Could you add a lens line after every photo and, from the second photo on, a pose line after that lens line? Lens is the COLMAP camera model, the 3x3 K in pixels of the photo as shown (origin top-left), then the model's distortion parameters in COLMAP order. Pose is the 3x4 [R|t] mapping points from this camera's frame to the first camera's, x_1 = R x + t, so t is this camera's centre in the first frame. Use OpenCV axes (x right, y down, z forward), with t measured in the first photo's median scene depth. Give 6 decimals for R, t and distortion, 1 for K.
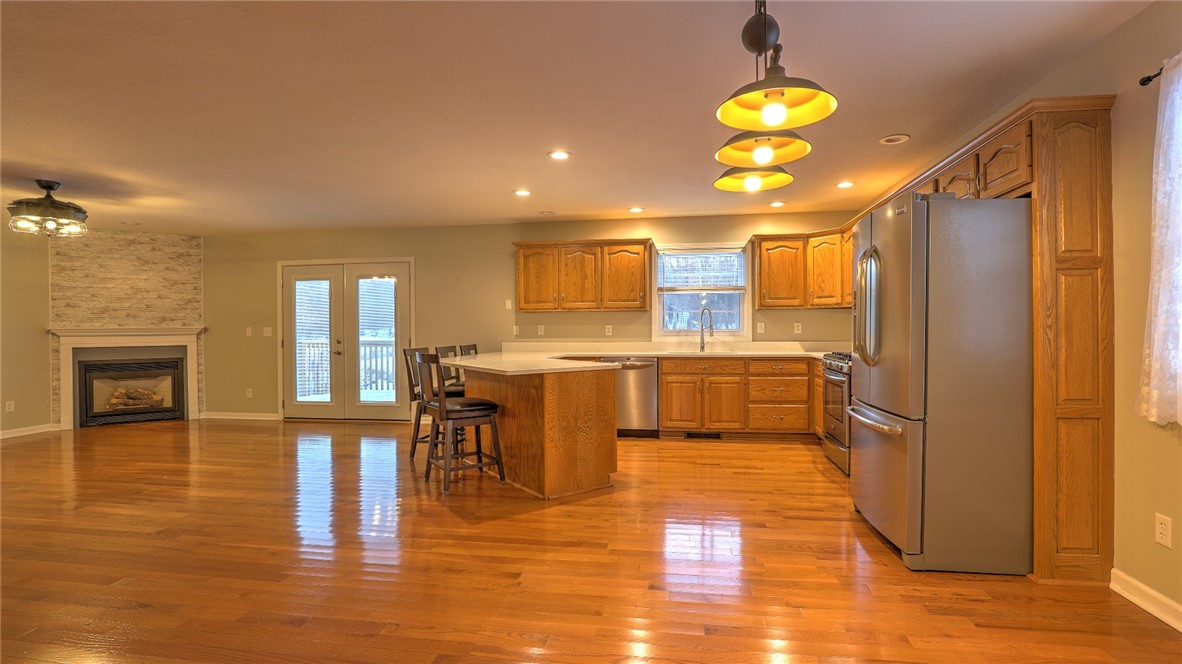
lens RADIAL K [[556.8, 0, 600.5], [0, 556.8, 331.5], [0, 0, 1]] dist [-0.025464, 0.000581]
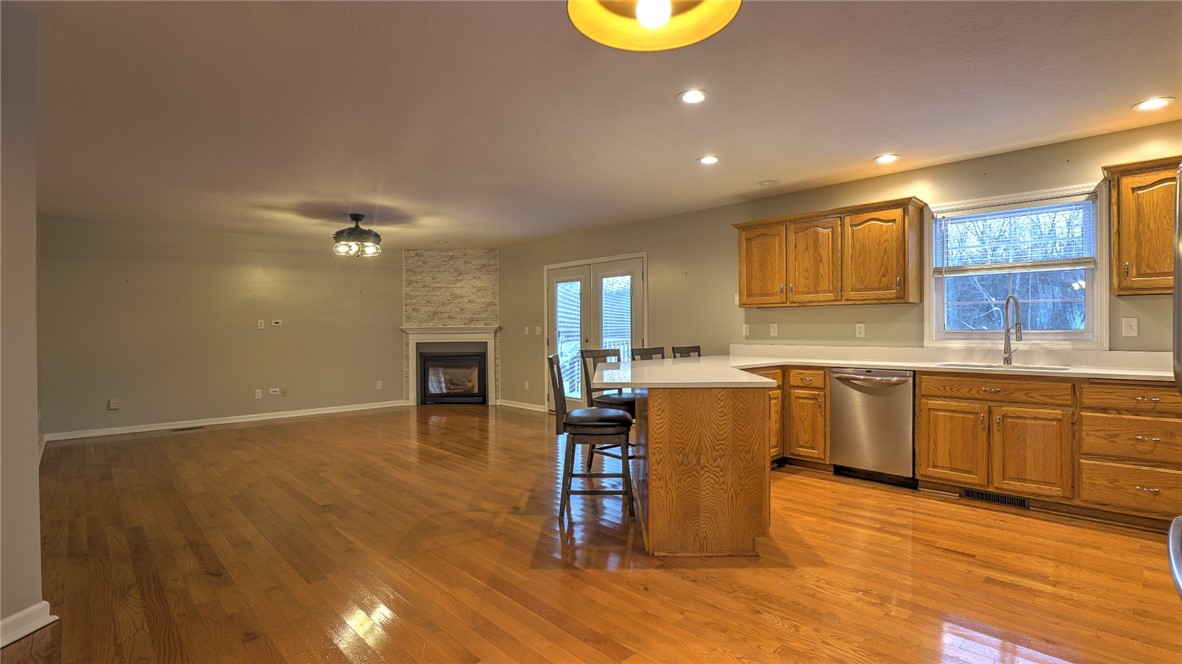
lens RADIAL K [[556.8, 0, 601.7], [0, 556.8, 329.7], [0, 0, 1]] dist [-0.025464, 0.000581]
pose [[0.803074, 0.002531, -0.595874, 0.183627], [-0.002460, 0.999997, 0.000933, -0.002971], [0.595874, 0.000717, 0.803078, 0.217736]]
